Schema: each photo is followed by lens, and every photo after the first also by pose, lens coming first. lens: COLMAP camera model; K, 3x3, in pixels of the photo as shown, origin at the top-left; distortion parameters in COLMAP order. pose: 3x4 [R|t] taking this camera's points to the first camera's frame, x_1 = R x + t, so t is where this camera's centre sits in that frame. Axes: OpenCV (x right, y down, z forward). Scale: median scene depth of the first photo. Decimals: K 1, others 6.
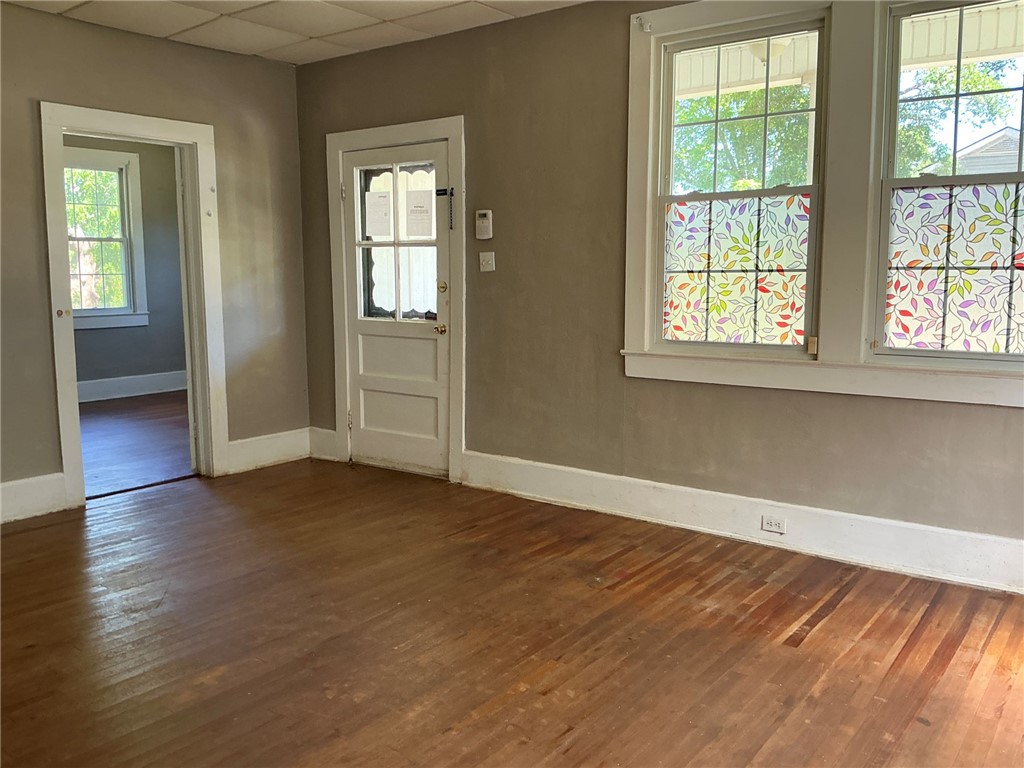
lens RADIAL K [[863.7, 0, 508.8], [0, 863.7, 380.1], [0, 0, 1]] dist [0.134455, -0.272884]
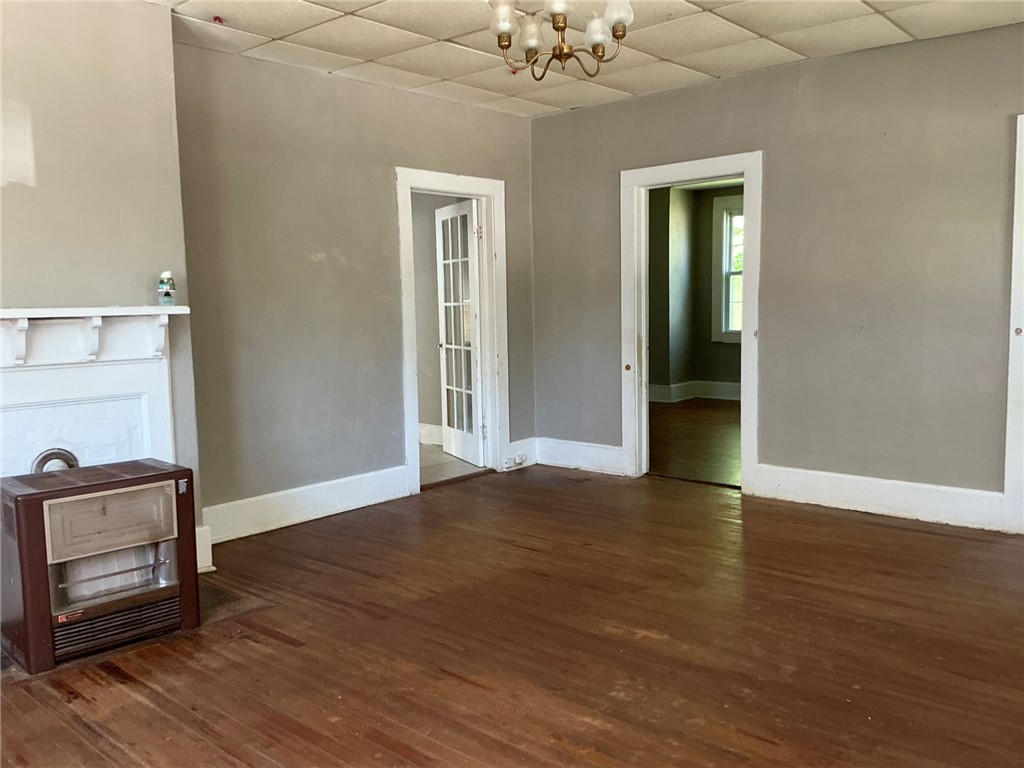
lens RADIAL K [[863.7, 0, 508.8], [0, 863.7, 380.1], [0, 0, 1]] dist [0.134455, -0.272884]
pose [[-0.079300, 0.101789, -0.991640, 0.570331], [-0.107230, 0.988130, 0.110004, -0.078958], [0.991067, 0.115057, -0.067444, 0.595982]]
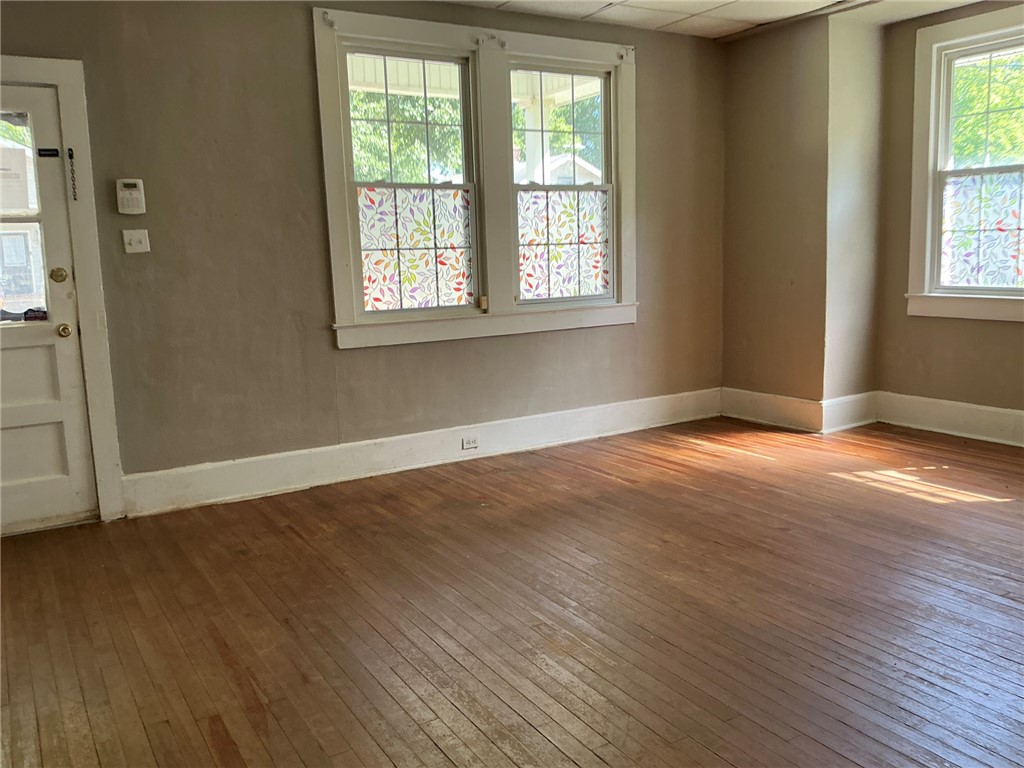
lens RADIAL K [[863.7, 0, 508.8], [0, 863.7, 380.1], [0, 0, 1]] dist [0.134455, -0.272884]
pose [[0.354487, -0.142464, 0.924144, -0.858538], [0.145811, 0.984657, 0.095862, -0.042569], [-0.923622, 0.100768, 0.369821, 0.460167]]
